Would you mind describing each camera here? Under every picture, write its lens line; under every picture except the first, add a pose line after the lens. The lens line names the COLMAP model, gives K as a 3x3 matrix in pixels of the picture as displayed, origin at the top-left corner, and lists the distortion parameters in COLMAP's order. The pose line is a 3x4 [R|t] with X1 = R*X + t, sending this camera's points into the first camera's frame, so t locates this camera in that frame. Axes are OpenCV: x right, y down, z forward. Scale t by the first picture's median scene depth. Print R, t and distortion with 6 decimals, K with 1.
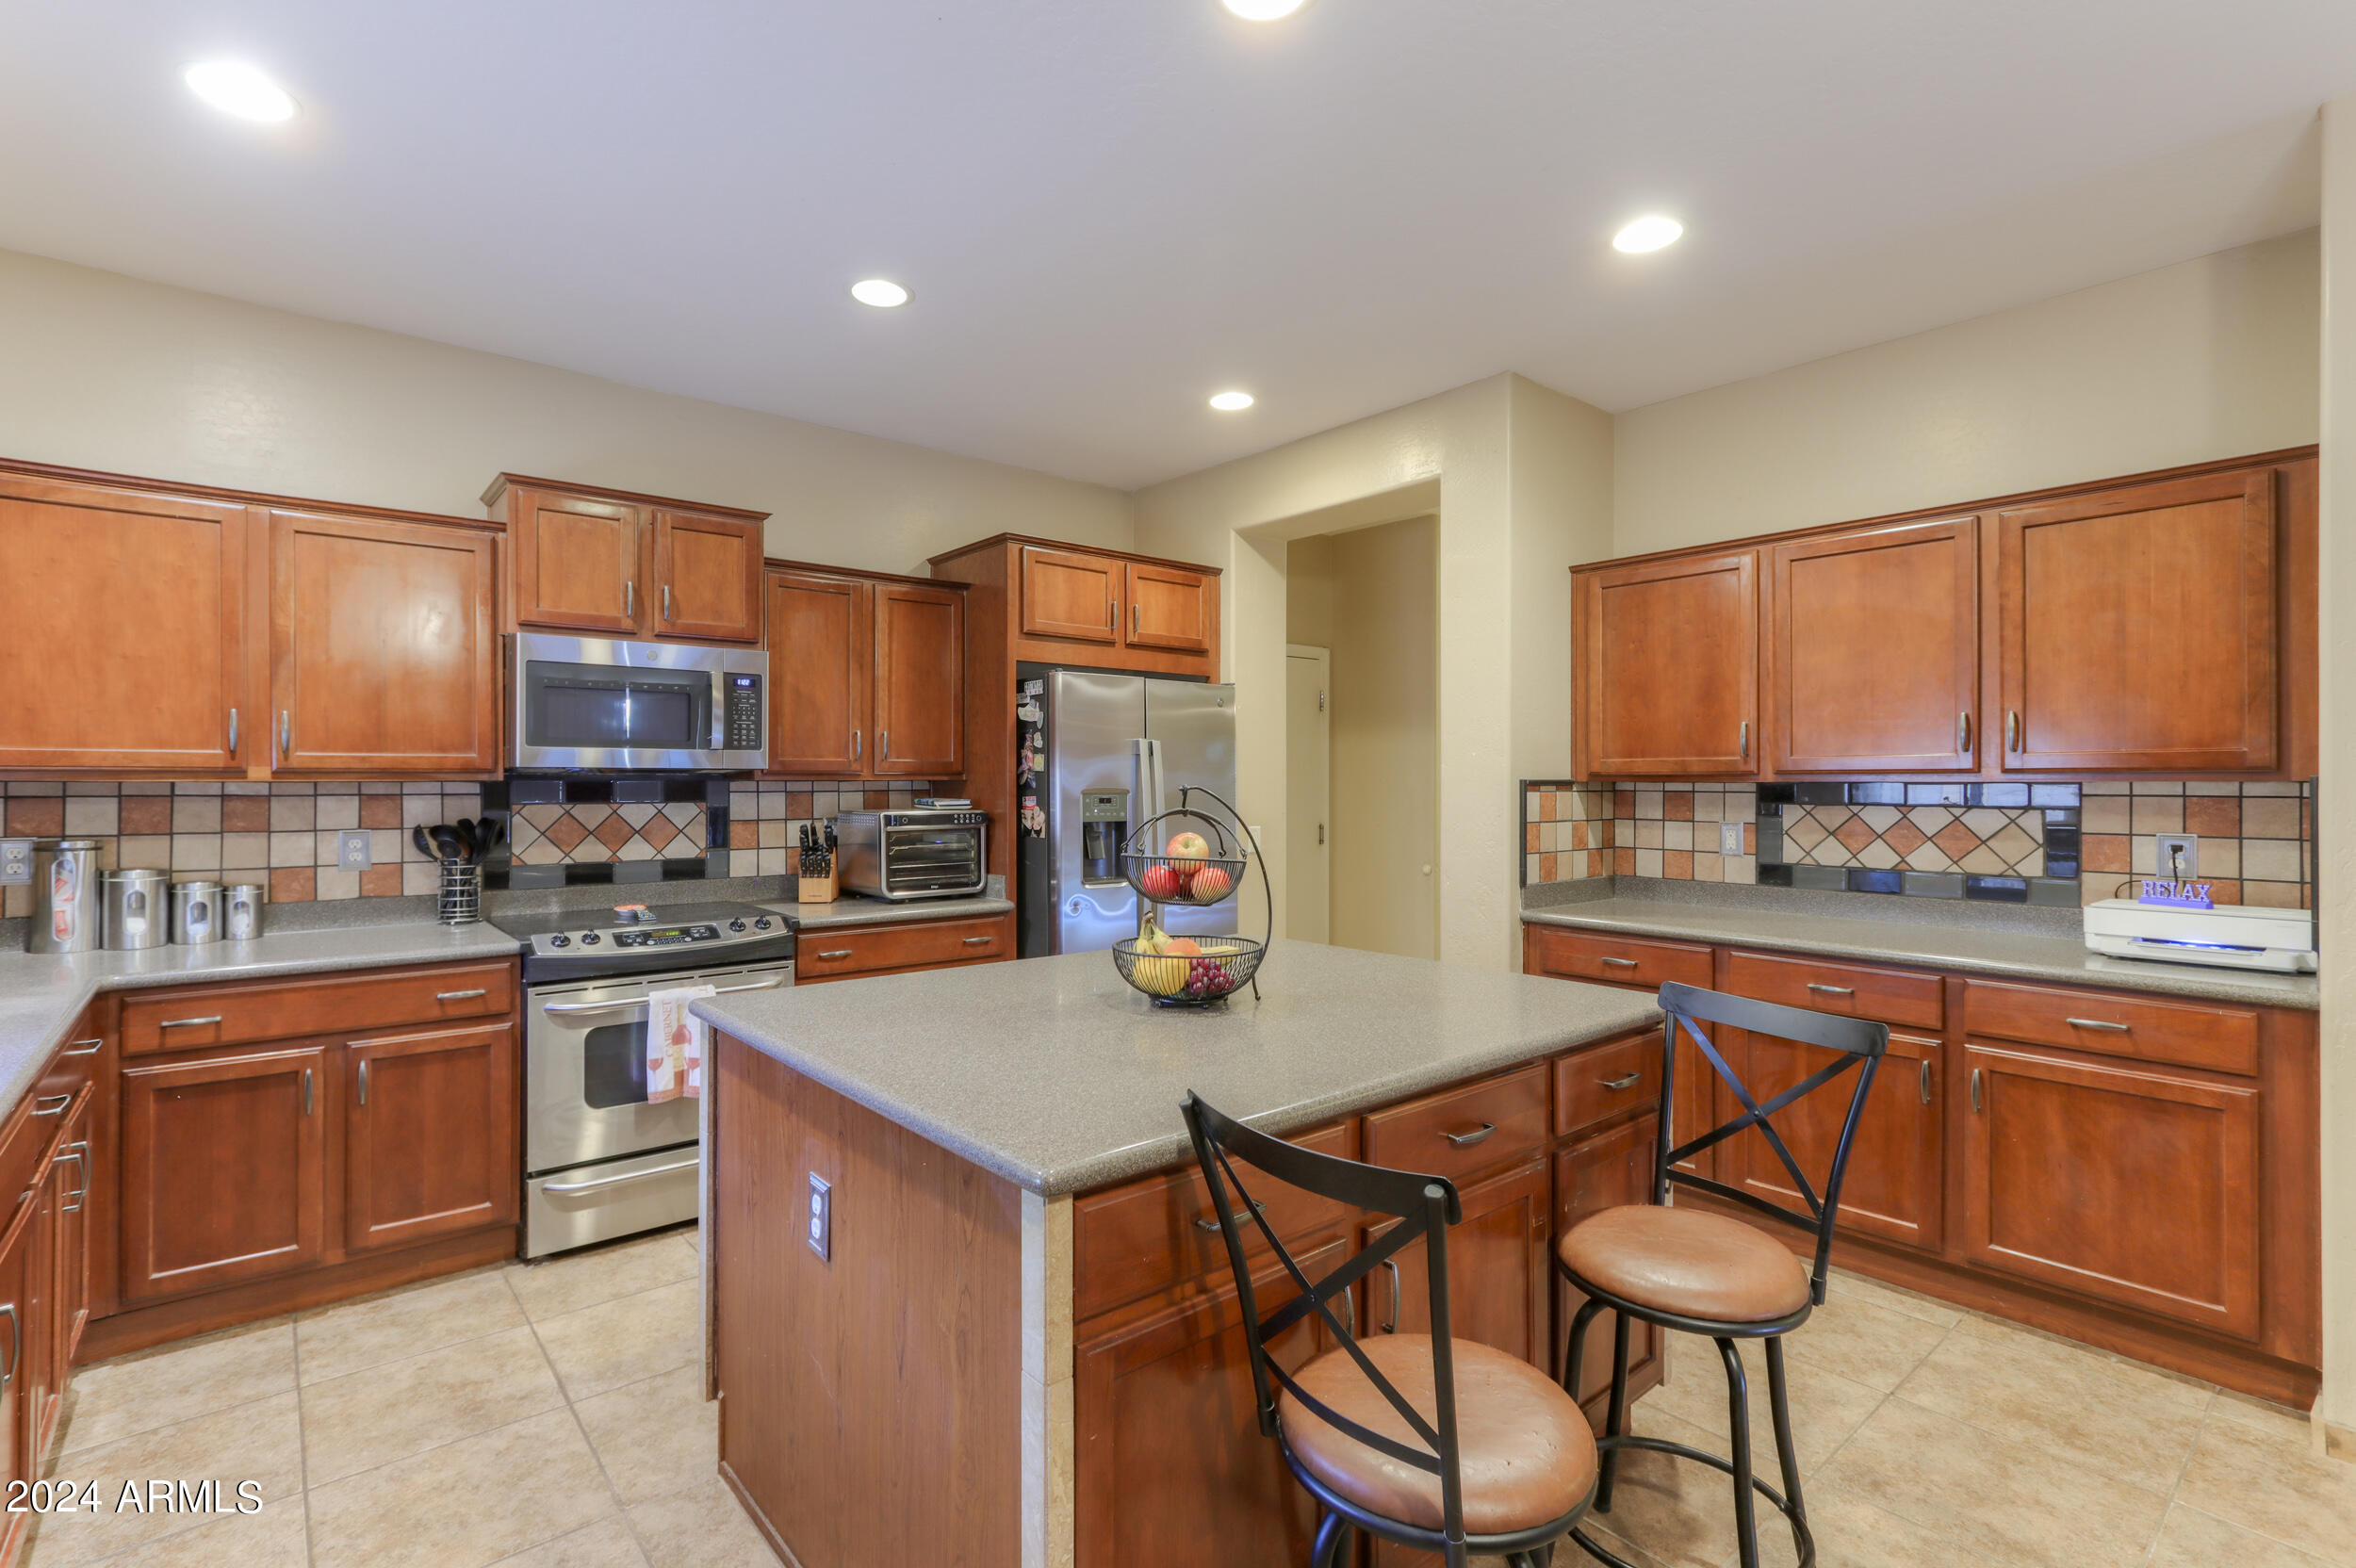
lens RADIAL K [[1082.3, 0, 1142.0], [0, 1082.3, 782.5], [0, 0, 1]] dist [0.002201, 0.000944]
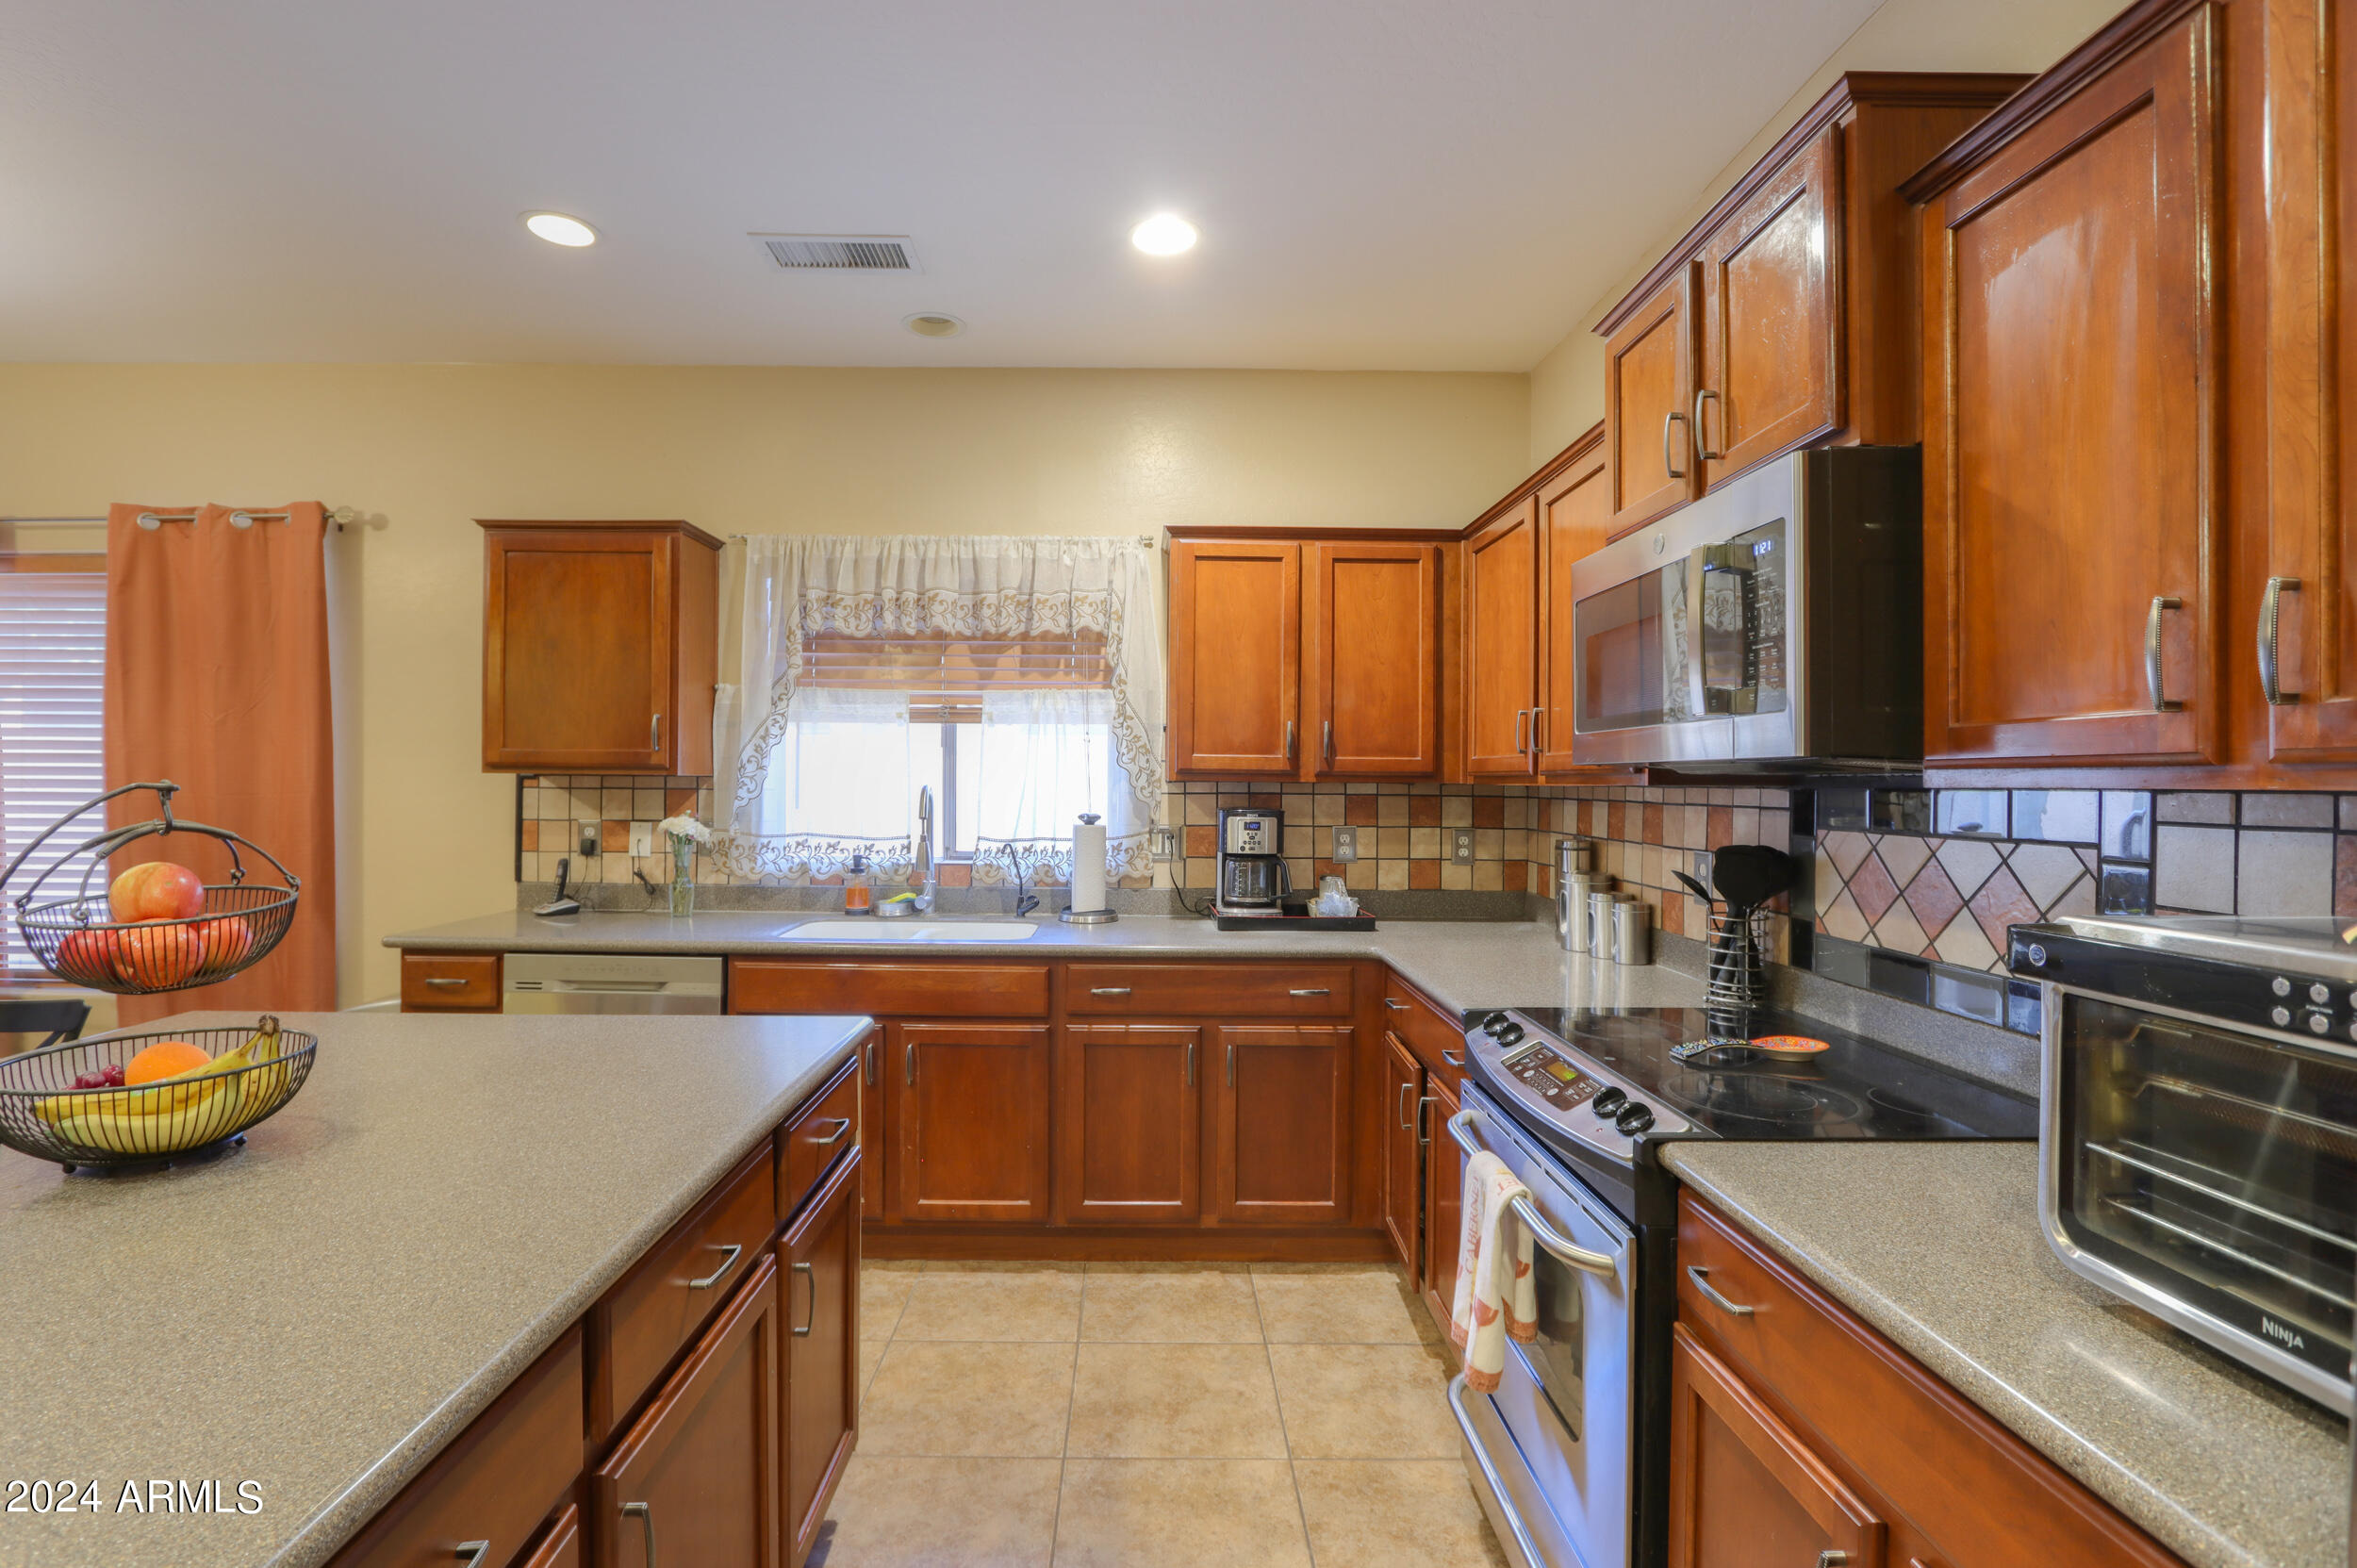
lens RADIAL K [[1093.1, 0, 1147.3], [0, 1093.1, 779.9], [0, 0, 1]] dist [-0.014779, -0.000300]
pose [[-0.624075, -0.004471, -0.781352, 0.107956], [-0.008722, 0.999961, 0.001244, -0.003320], [0.781316, 0.007592, -0.624089, 1.155950]]
